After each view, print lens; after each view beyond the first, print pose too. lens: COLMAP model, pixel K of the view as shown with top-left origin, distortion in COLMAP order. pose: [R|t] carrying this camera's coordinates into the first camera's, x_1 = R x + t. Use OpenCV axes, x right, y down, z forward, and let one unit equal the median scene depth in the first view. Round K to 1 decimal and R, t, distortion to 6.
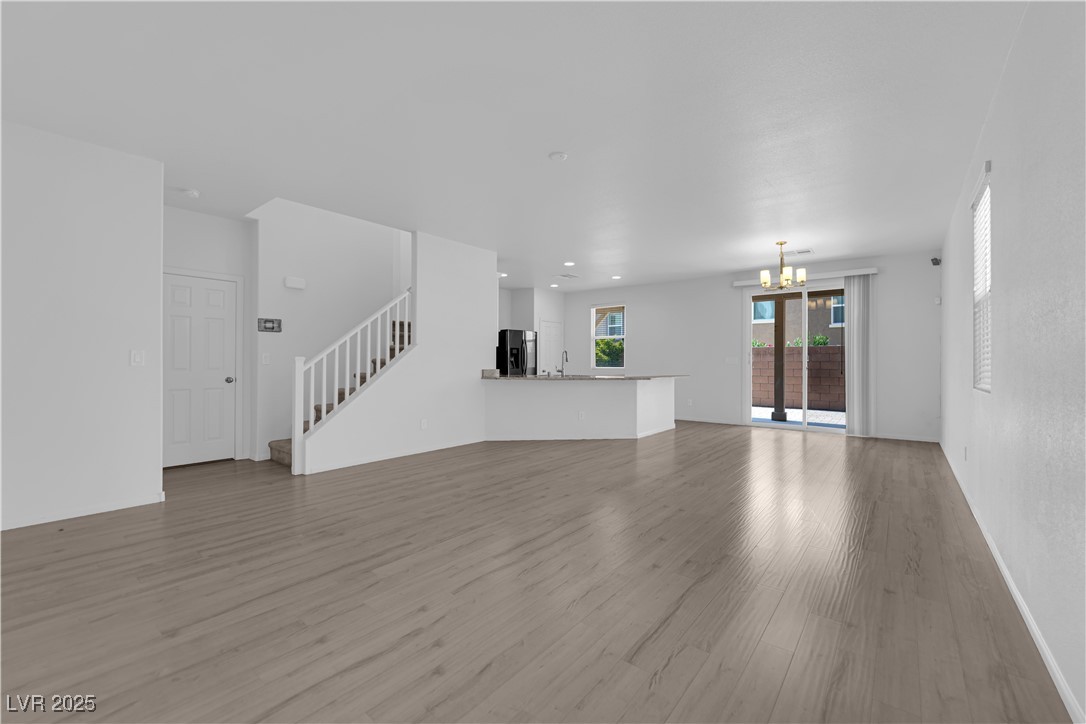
lens RADIAL K [[437.8, 0, 546.7], [0, 437.8, 361.3], [0, 0, 1]] dist [-0.007139, -0.005143]
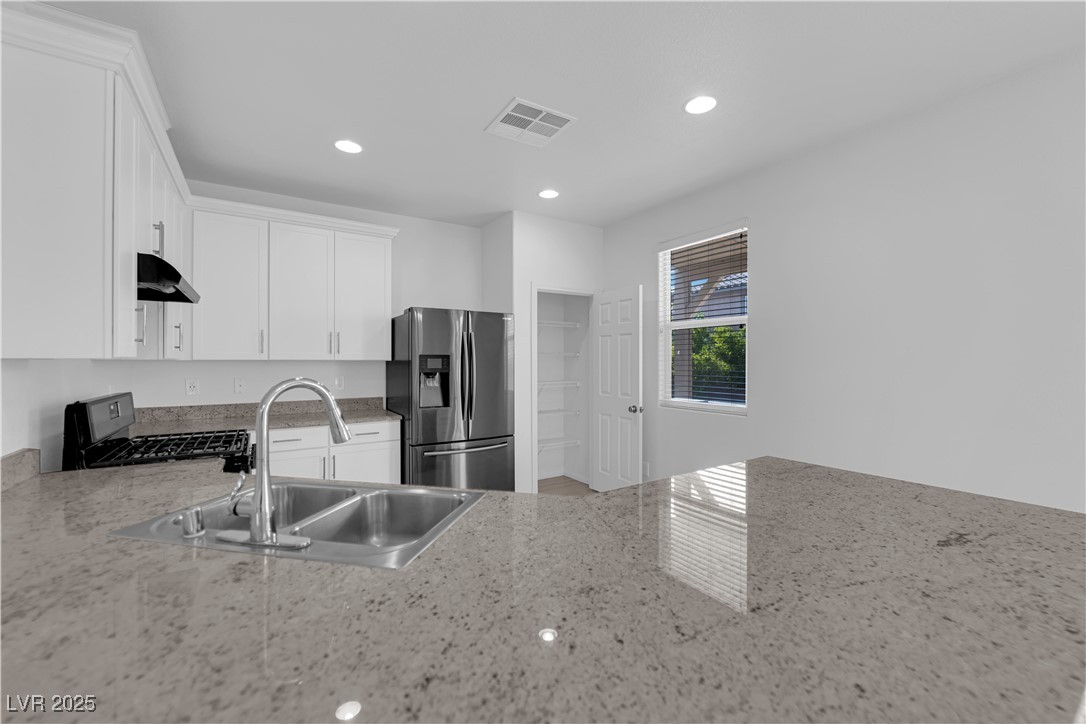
lens RADIAL K [[437.8, 0, 546.7], [0, 437.8, 361.3], [0, 0, 1]] dist [-0.007139, -0.005143]
pose [[0.954609, -0.002697, -0.297848, 0.184673], [0.002519, 0.999996, -0.000981, -0.030992], [0.297850, 0.000186, 0.954613, 0.880818]]
